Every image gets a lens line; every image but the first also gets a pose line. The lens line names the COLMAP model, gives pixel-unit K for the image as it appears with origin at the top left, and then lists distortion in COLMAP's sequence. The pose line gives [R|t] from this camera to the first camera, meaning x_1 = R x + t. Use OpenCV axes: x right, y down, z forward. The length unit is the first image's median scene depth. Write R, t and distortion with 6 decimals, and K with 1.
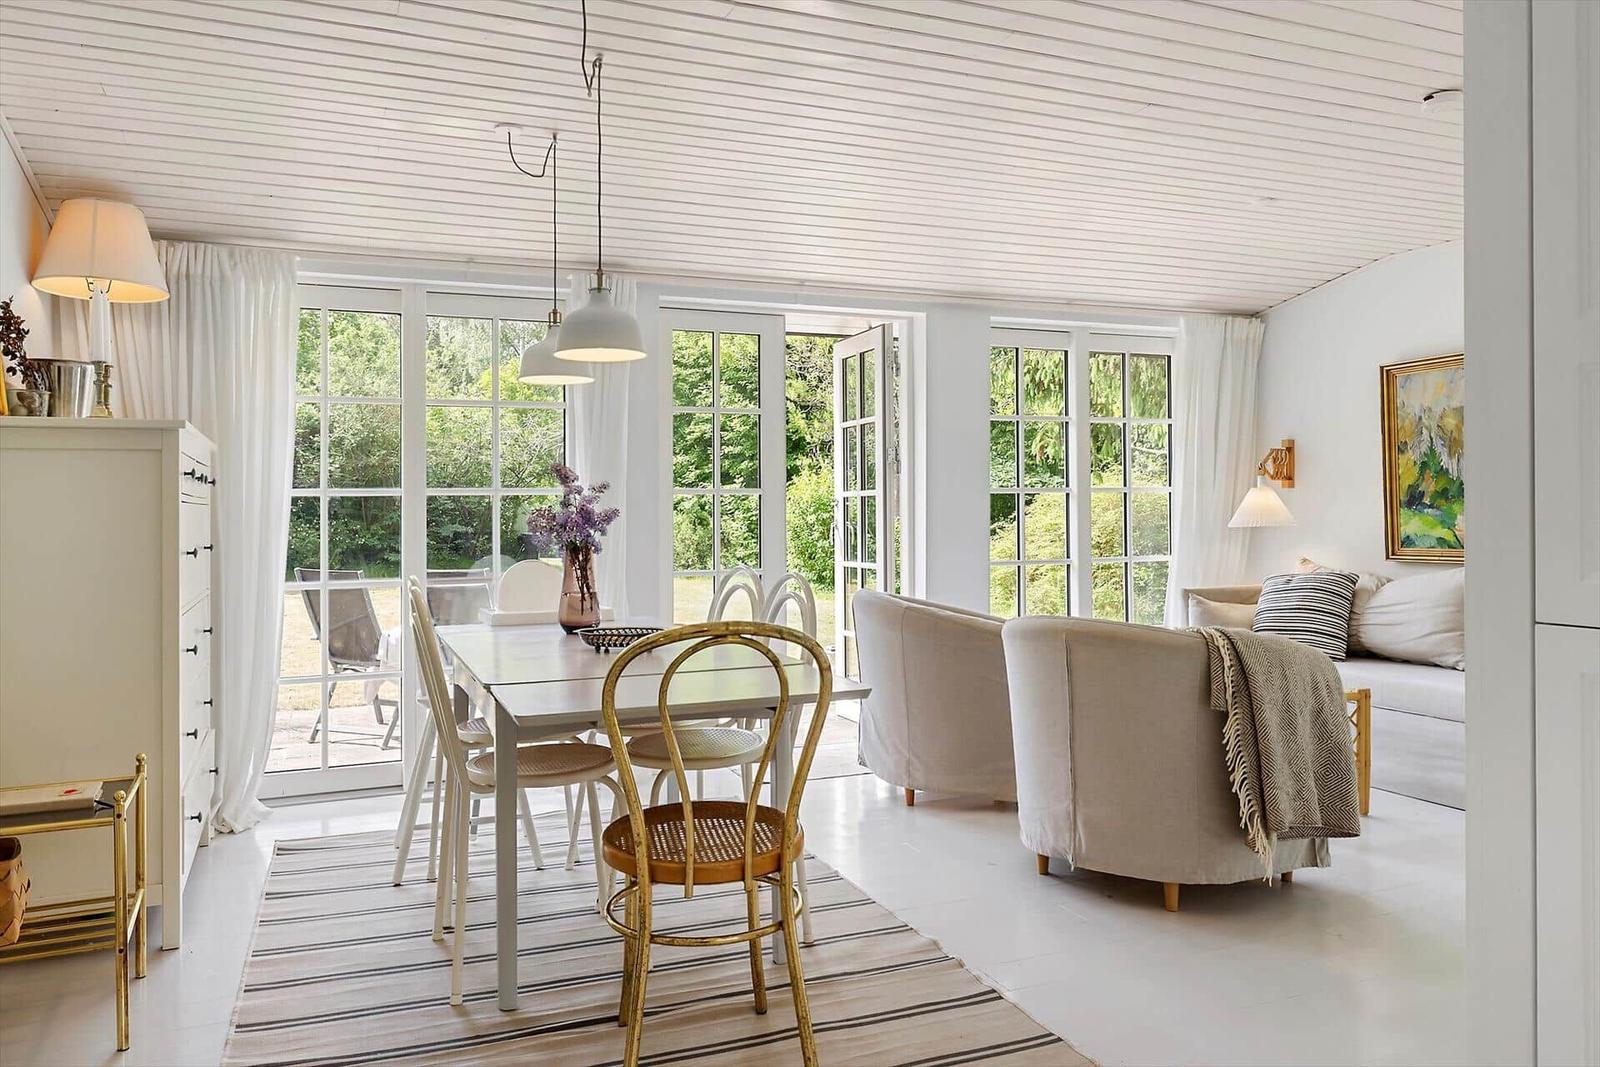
lens RADIAL K [[1134.1, 0, 798.7], [0, 1134.1, 513.0], [0, 0, 1]] dist [0.001212, 0.002983]
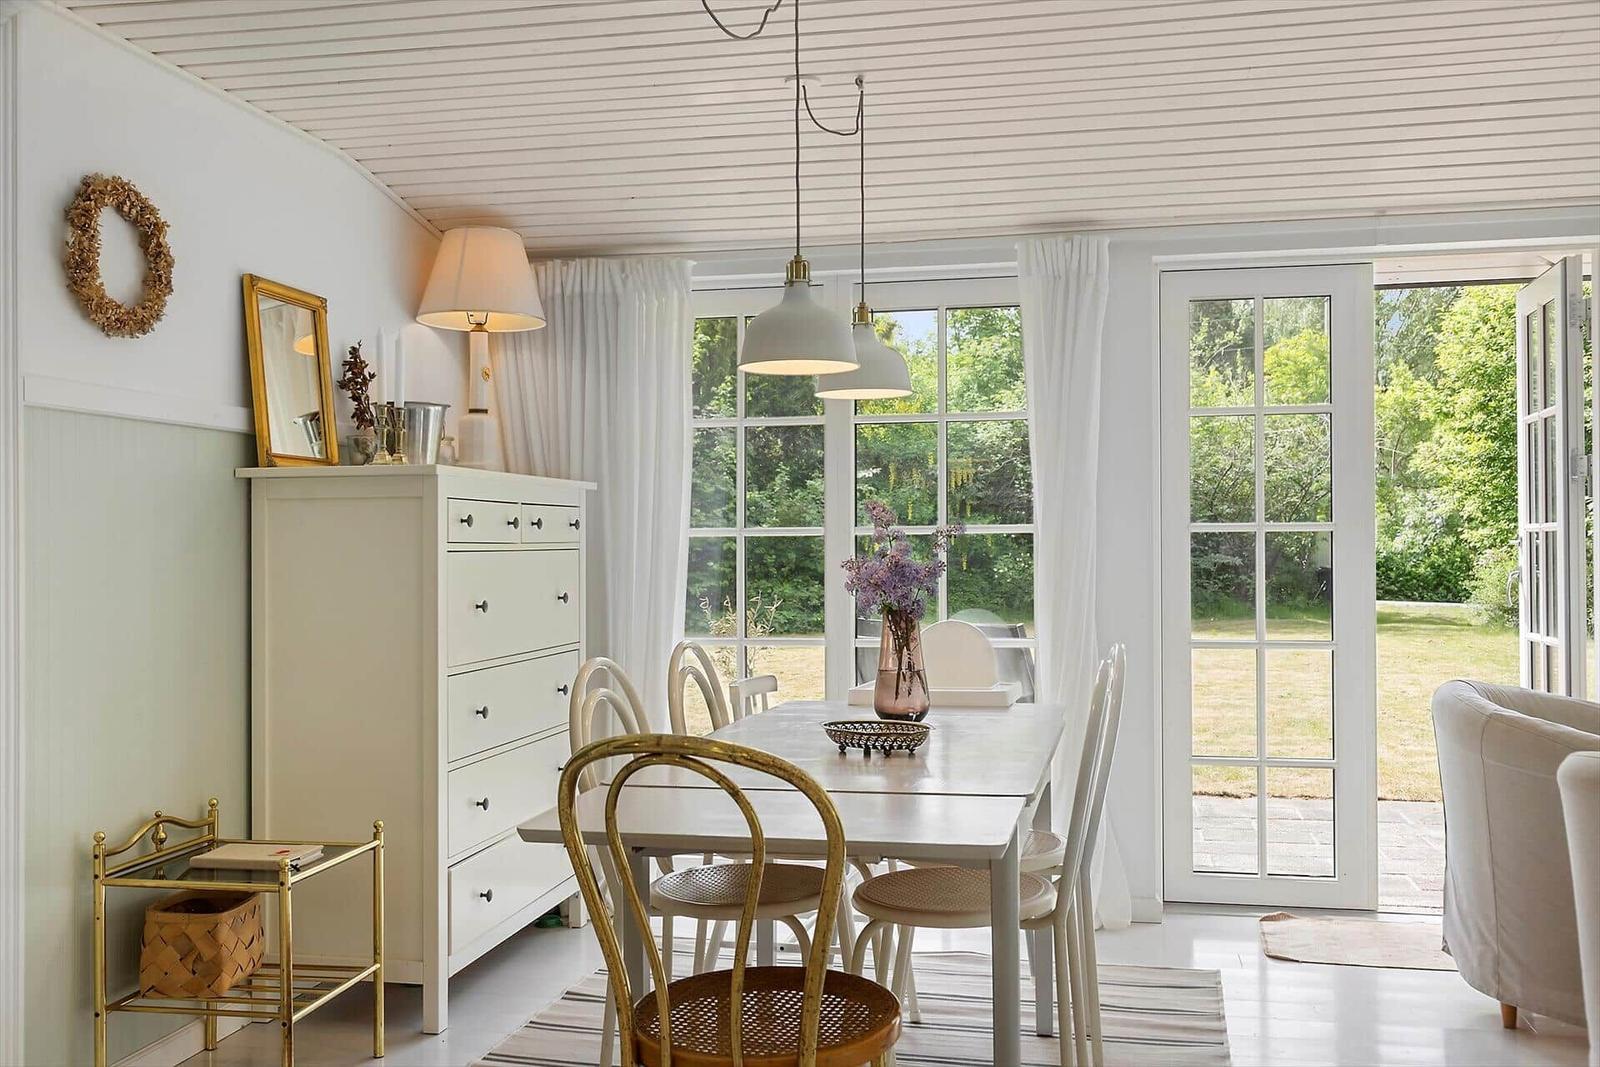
lens RADIAL K [[1494.5, 0, 800.0], [0, 1494.5, 533.5], [0, 0, 1]] dist [0.007591, -0.006127]
pose [[0.830580, 0.000112, -0.556900, 0.289938], [-0.001420, 0.999997, -0.001917, -0.018117], [0.556898, 0.002383, 0.830577, 0.114036]]
